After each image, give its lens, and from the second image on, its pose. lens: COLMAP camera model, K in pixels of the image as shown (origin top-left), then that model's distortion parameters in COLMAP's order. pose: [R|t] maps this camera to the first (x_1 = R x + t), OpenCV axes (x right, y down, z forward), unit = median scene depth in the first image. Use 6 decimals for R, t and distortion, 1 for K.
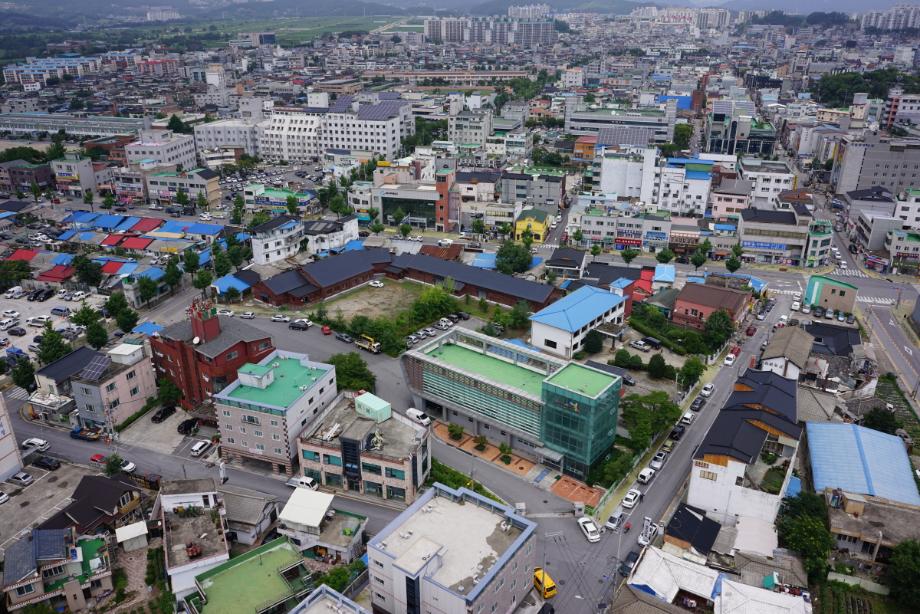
lens RADIAL K [[696.0, 0, 457.0], [0, 696.0, 310.8], [0, 0, 1]] dist [-0.030655, 0.011983]
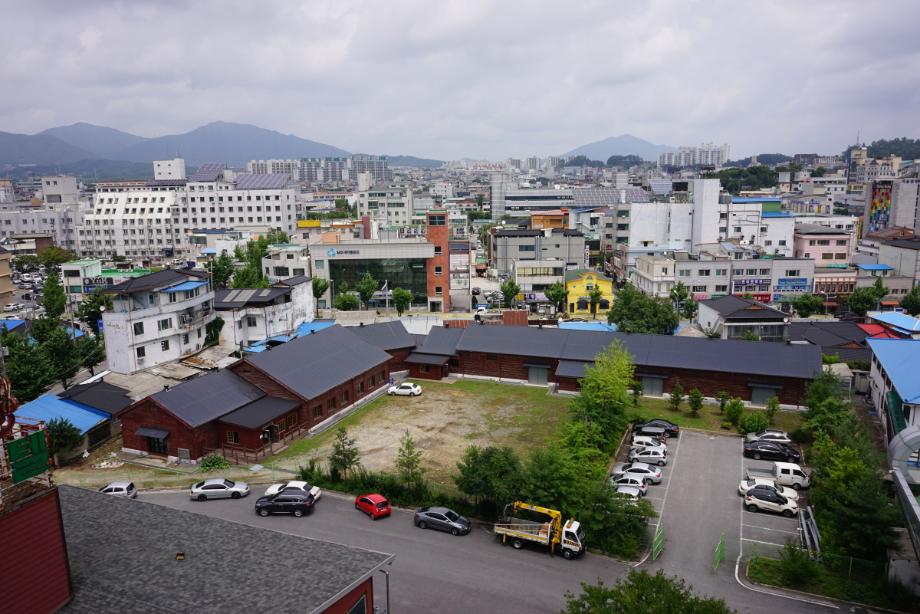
lens RADIAL K [[696.0, 0, 457.0], [0, 696.0, 310.8], [0, 0, 1]] dist [-0.030655, 0.011983]
pose [[0.963546, -0.063807, 0.259824, -0.150566], [0.118887, 0.972110, -0.202157, 0.005573], [-0.239678, 0.225677, 0.944259, 0.418949]]
